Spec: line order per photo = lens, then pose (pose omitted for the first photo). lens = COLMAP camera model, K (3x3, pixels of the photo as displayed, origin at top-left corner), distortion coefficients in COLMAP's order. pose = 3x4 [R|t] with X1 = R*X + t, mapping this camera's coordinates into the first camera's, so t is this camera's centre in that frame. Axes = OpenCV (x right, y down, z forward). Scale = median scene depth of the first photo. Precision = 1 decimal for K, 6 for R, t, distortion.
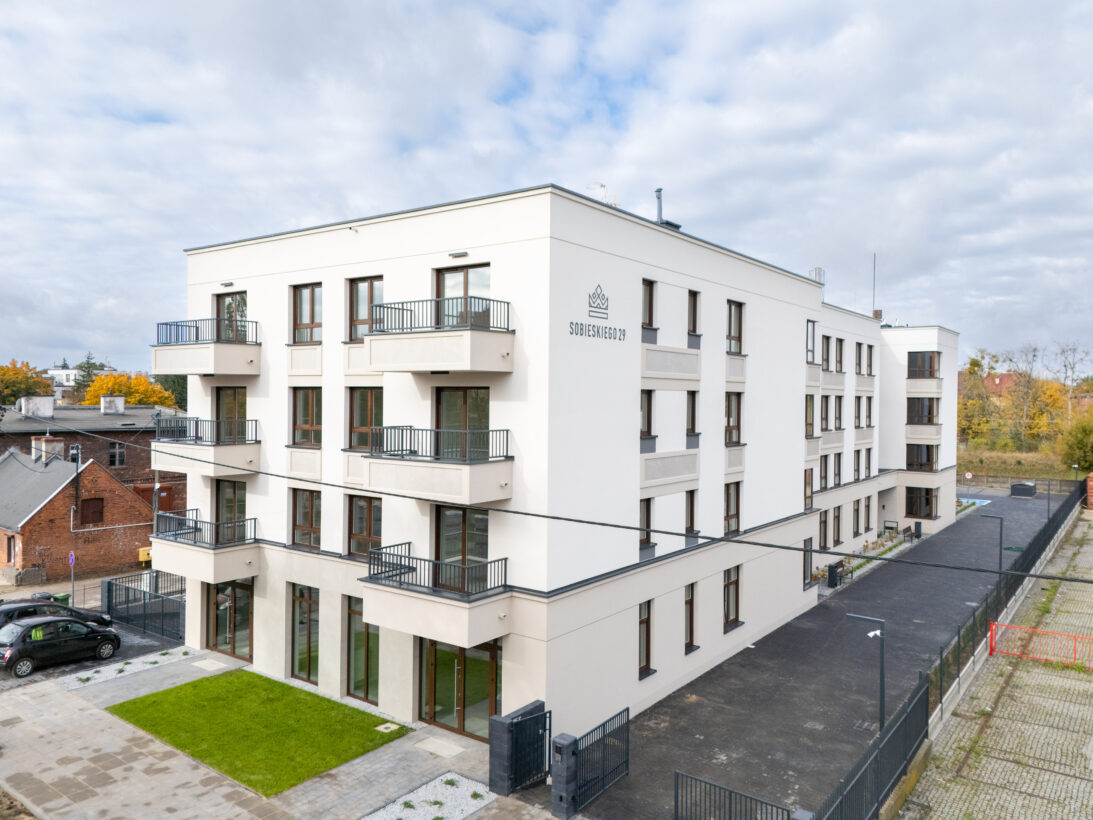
lens RADIAL K [[807.7, 0, 546.5], [0, 807.7, 410.0], [0, 0, 1]] dist [0.010083, -0.000889]
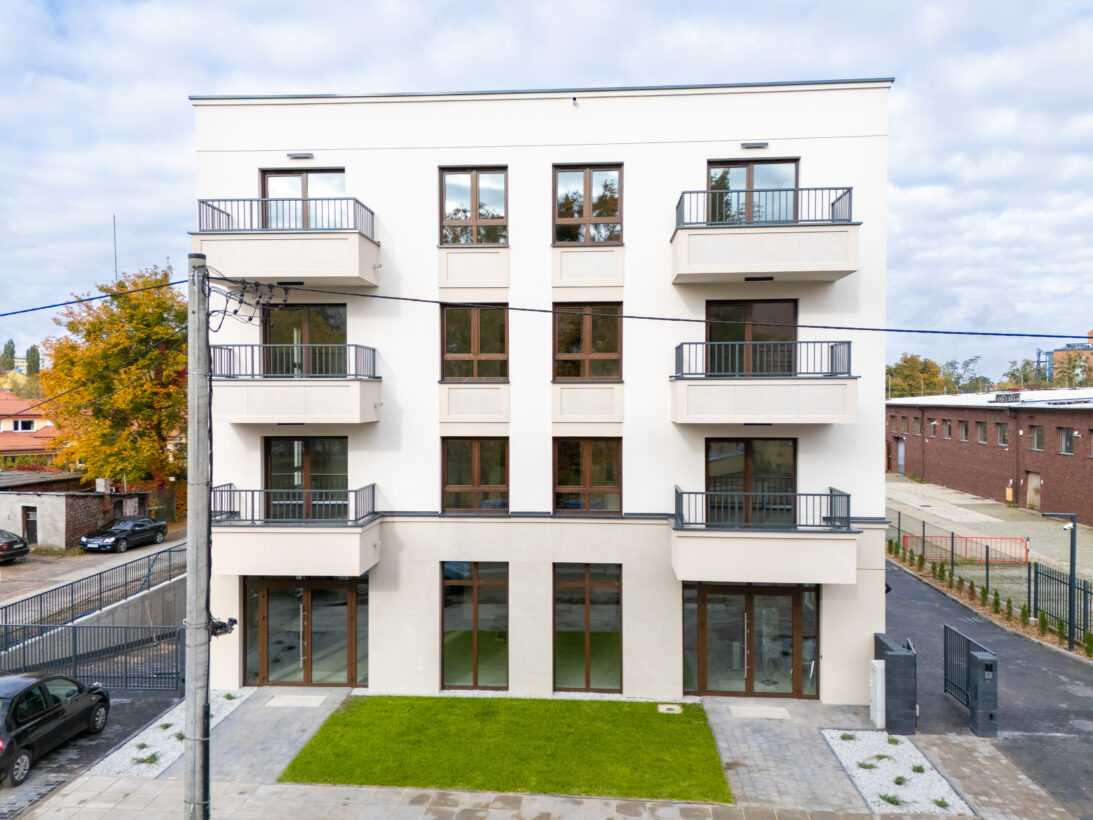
lens RADIAL K [[820.0, 0, 546.5], [0, 820.0, 410.0], [0, 0, 1]] dist [0.036231, -0.005801]
pose [[0.845327, -0.016681, 0.533988, -0.739020], [0.017551, 0.999840, 0.003450, 0.080992], [-0.533960, 0.006456, 0.845485, 0.348590]]
